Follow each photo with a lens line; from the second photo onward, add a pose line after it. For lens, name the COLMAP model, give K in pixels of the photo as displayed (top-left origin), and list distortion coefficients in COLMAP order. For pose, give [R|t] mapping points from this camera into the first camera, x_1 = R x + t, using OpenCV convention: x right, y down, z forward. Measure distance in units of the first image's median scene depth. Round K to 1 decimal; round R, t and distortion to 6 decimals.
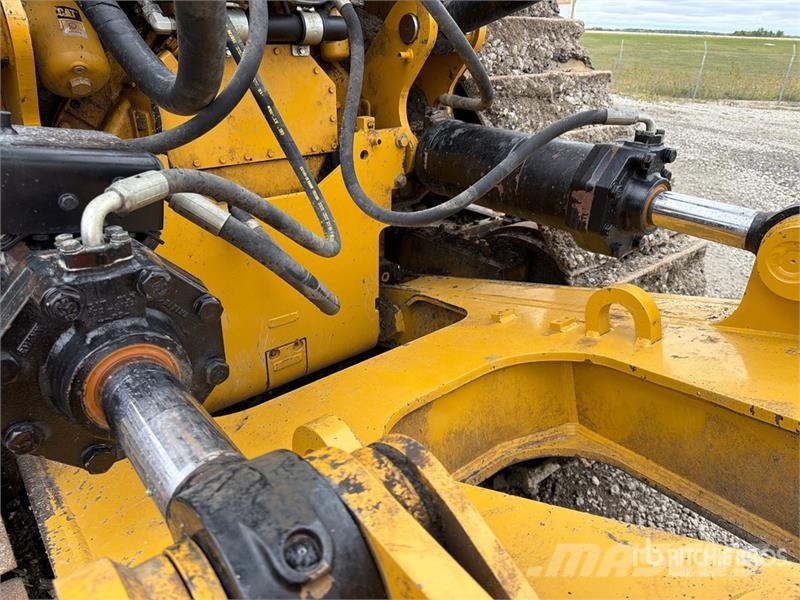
lens RADIAL K [[576.1, 0, 389.9], [0, 576.1, 302.5], [0, 0, 1]] dist [0.003535, -0.009326]
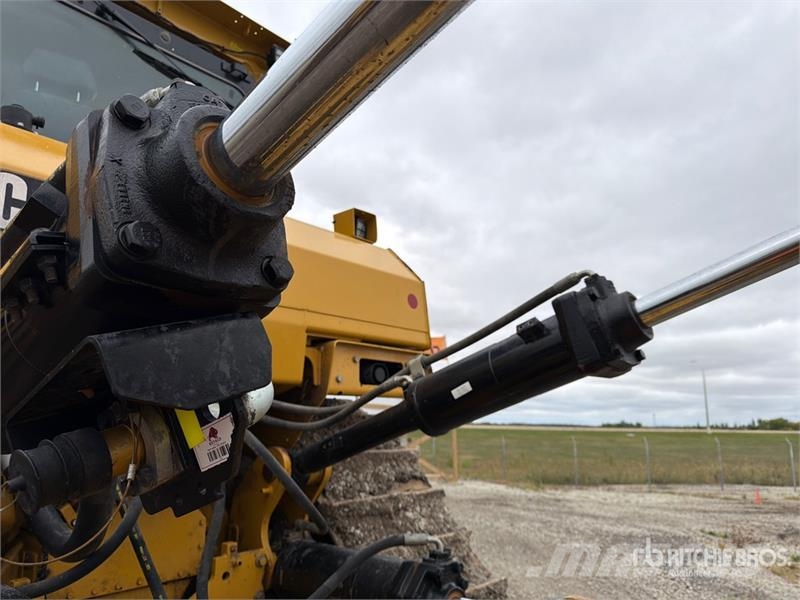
lens RADIAL K [[584.7, 0, 400.1], [0, 584.7, 287.9], [0, 0, 1]] dist [-0.009393, -0.001802]
pose [[0.984842, 0.025211, 0.171615, 0.073282], [0.087577, 0.781743, -0.617421, 0.038522], [-0.149724, 0.623091, 0.767685, -0.270445]]
